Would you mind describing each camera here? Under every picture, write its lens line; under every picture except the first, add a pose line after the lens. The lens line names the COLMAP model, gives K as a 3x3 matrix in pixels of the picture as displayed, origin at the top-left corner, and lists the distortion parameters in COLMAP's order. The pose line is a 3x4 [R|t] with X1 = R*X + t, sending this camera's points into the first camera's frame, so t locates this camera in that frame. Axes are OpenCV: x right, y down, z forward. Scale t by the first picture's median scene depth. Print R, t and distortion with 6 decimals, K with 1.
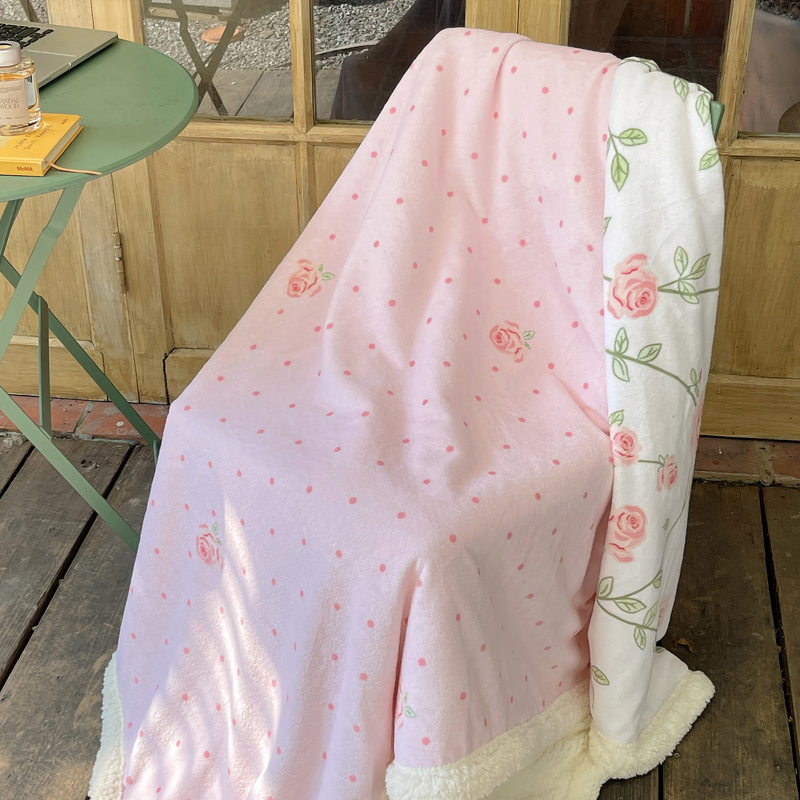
lens RADIAL K [[1373.3, 0, 360.5], [0, 1373.3, 437.7], [0, 0, 1]] dist [0.040107, 0.000000]
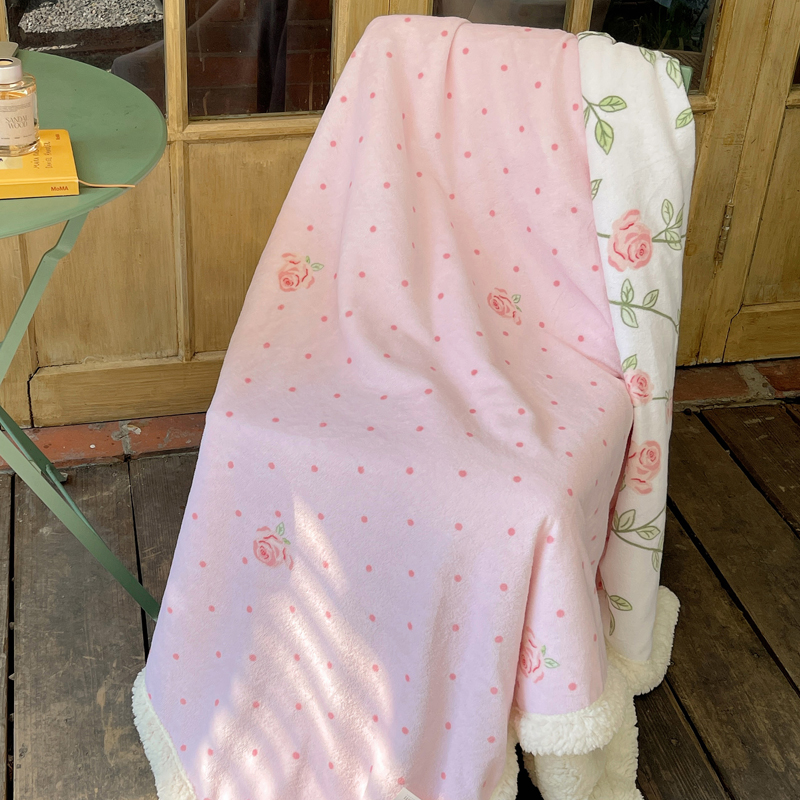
lens RADIAL K [[1373.3, 0, 315.4], [0, 1373.3, 419.0], [0, 0, 1]] dist [0.040107, 0.000000]
pose [[0.940532, -0.150050, 0.304769, -0.336668], [0.151497, 0.988274, 0.019040, -0.025073], [-0.304052, 0.028264, 0.952236, 0.038373]]
